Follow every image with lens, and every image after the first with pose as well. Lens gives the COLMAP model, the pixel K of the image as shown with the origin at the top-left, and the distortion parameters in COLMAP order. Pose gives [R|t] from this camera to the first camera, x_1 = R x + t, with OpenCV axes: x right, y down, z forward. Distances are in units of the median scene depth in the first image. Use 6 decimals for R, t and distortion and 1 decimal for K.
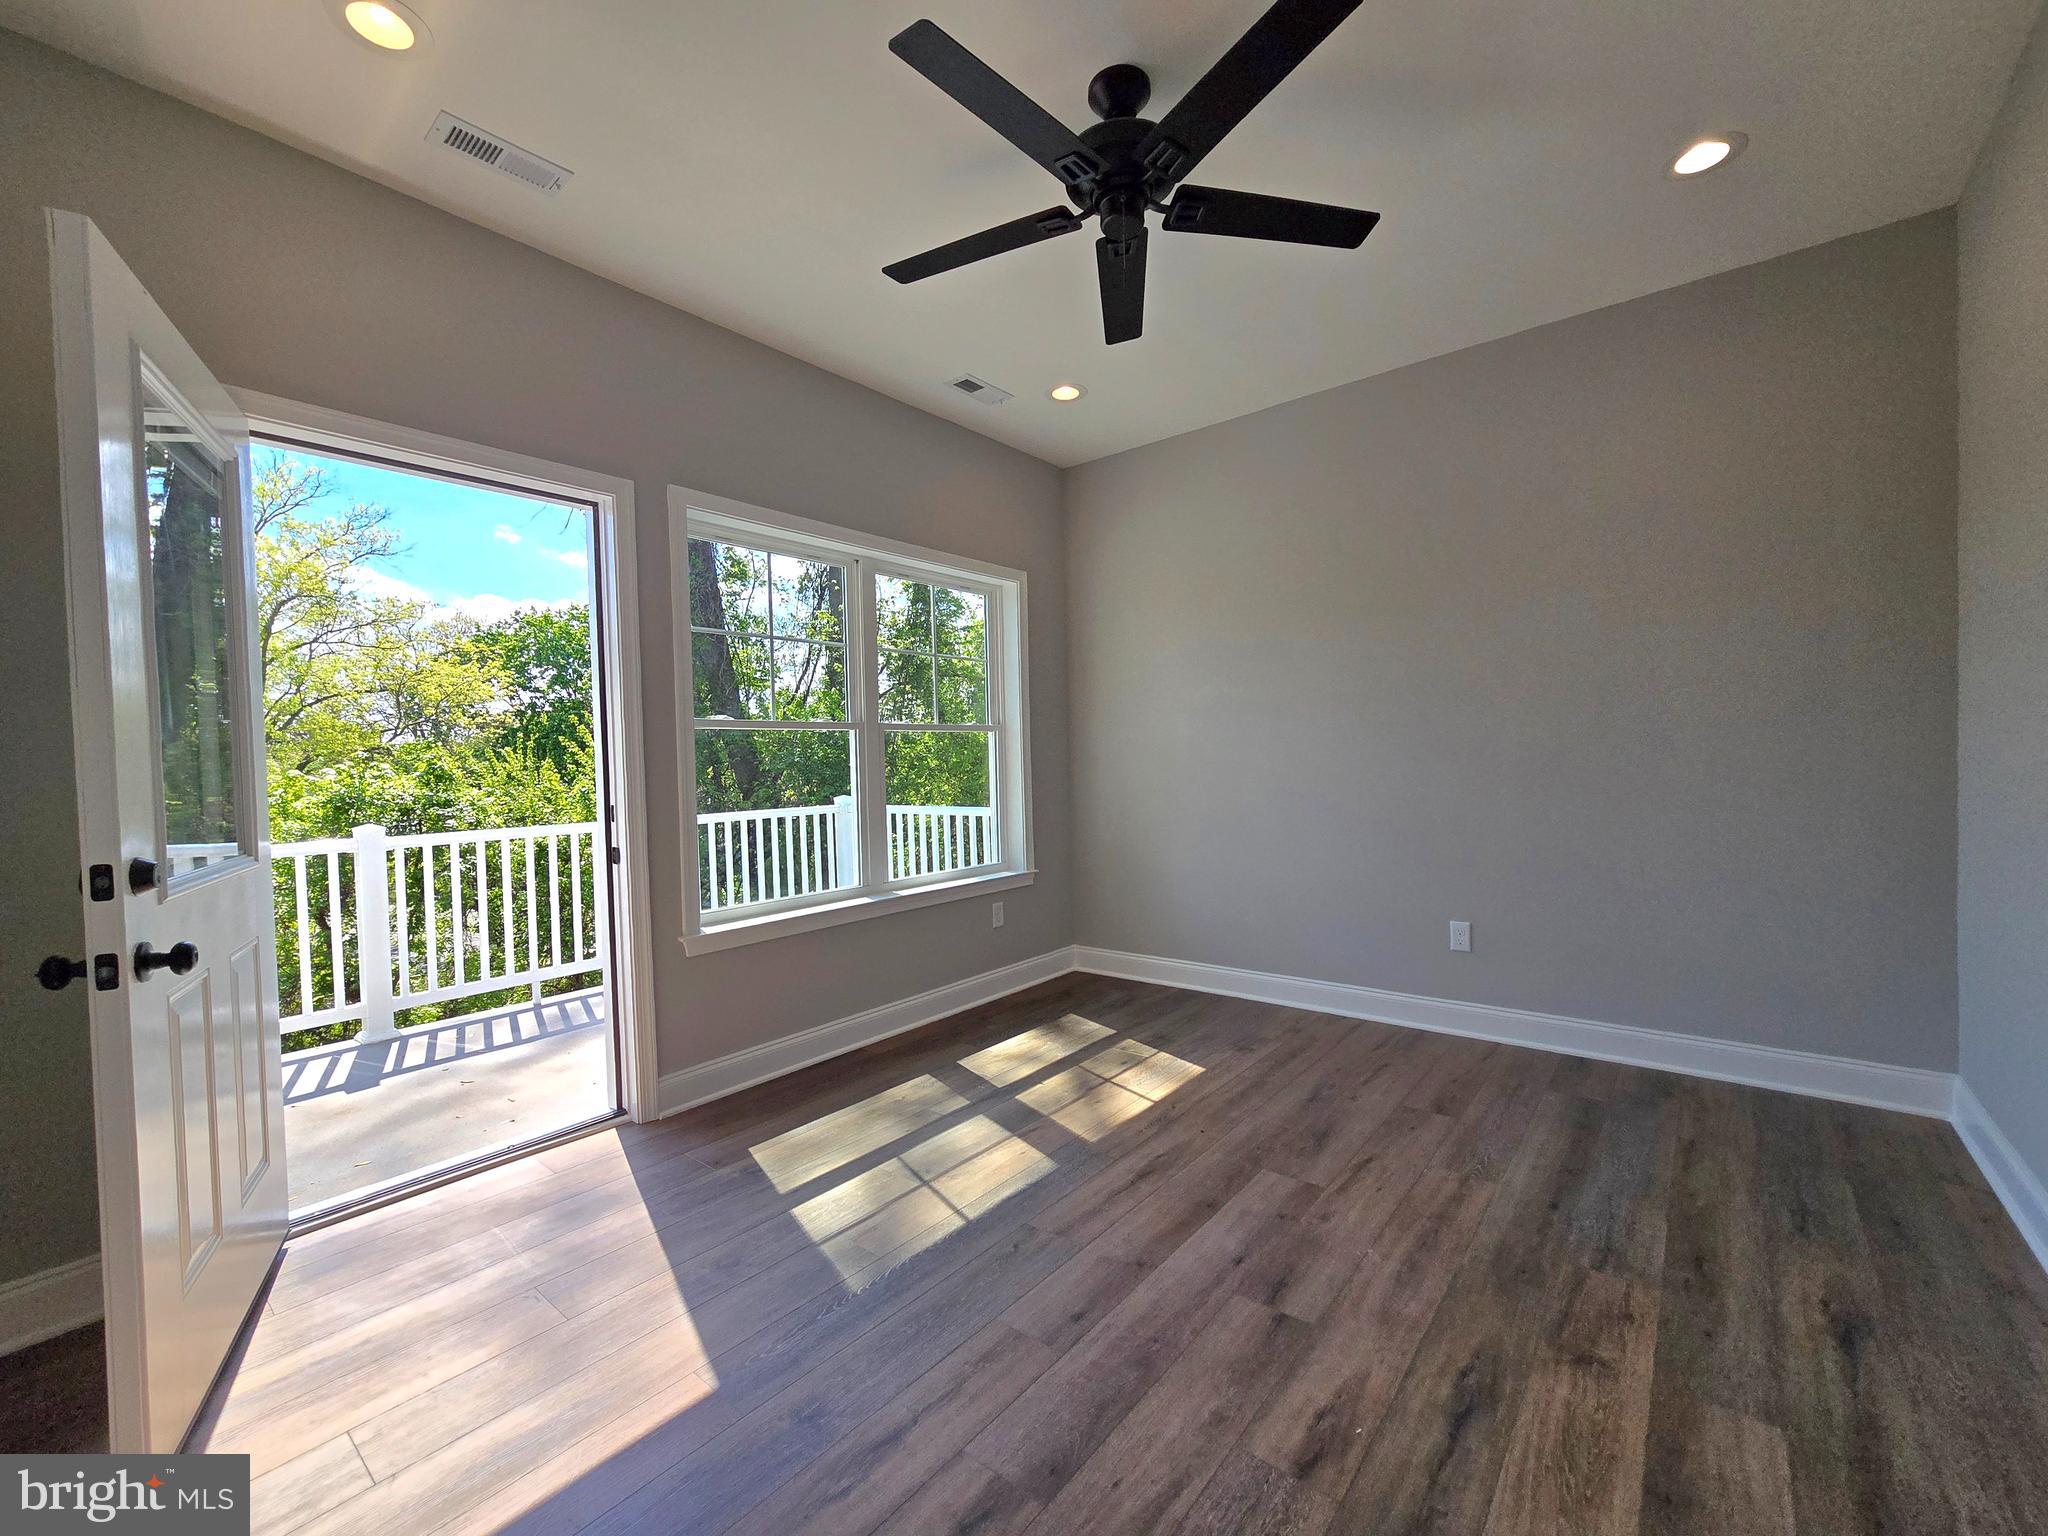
lens RADIAL K [[855.0, 0, 1030.3], [0, 855.0, 749.6], [0, 0, 1]] dist [0.000553, 0.000524]
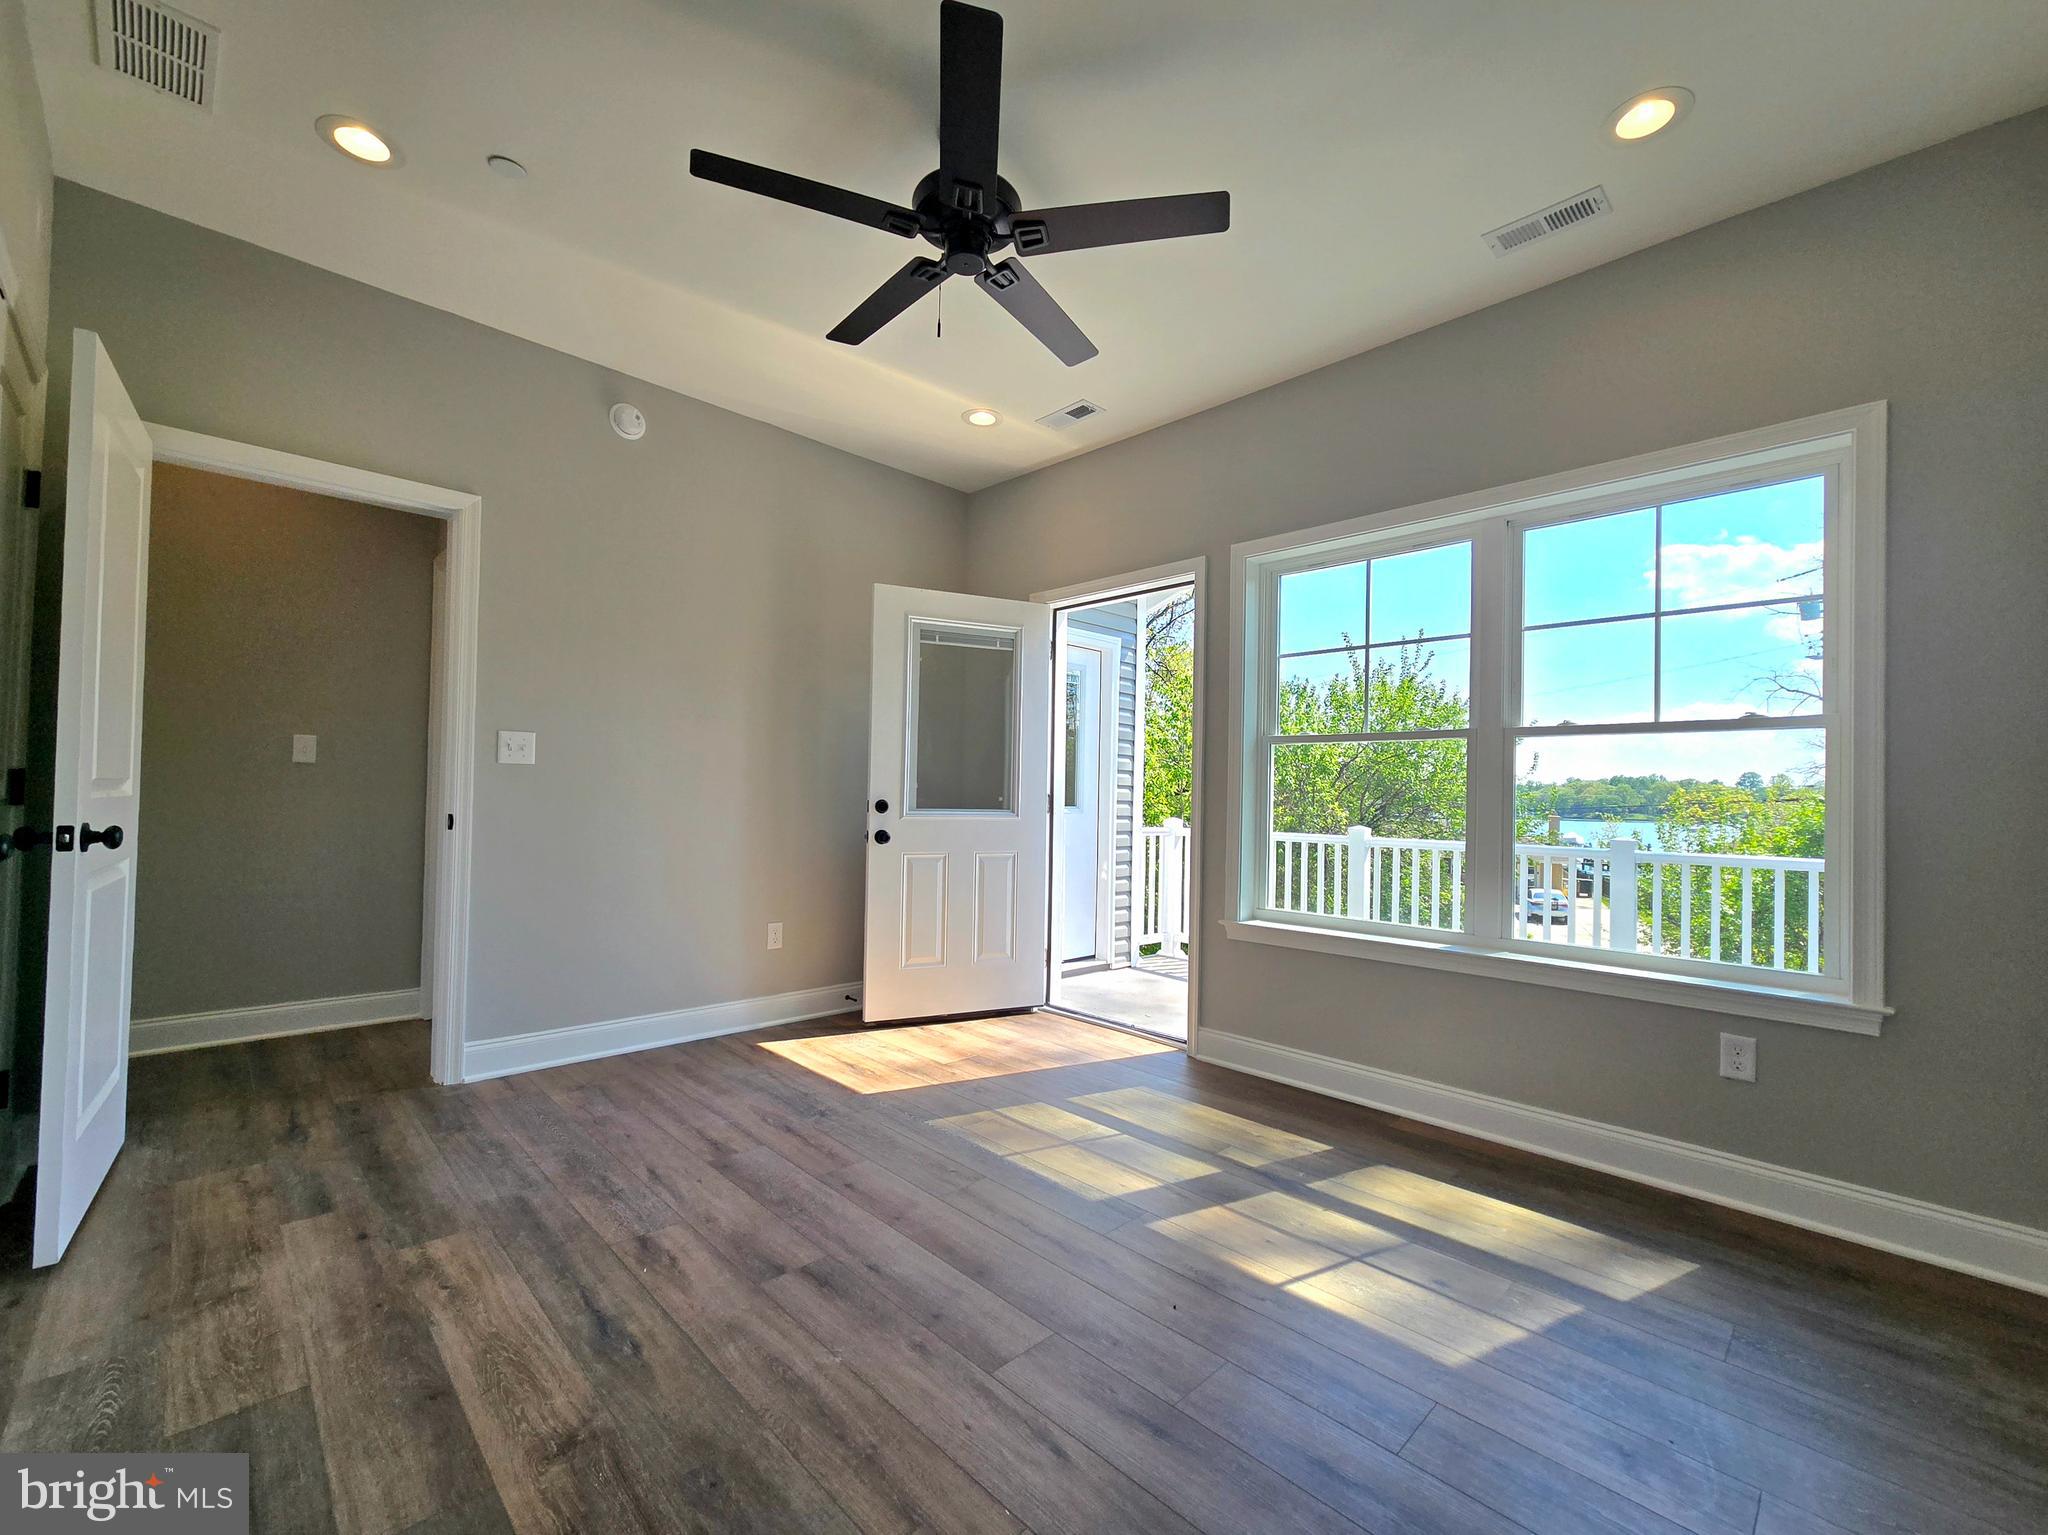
lens RADIAL K [[844.2, 0, 1024.0], [0, 844.2, 767.5], [0, 0, 1]] dist [0.000852, 0.000703]
pose [[-0.120583, -0.013661, -0.992609, 0.991354], [-0.004067, 0.999904, -0.013268, 0.027004], [0.992695, 0.002437, -0.120627, 1.067621]]
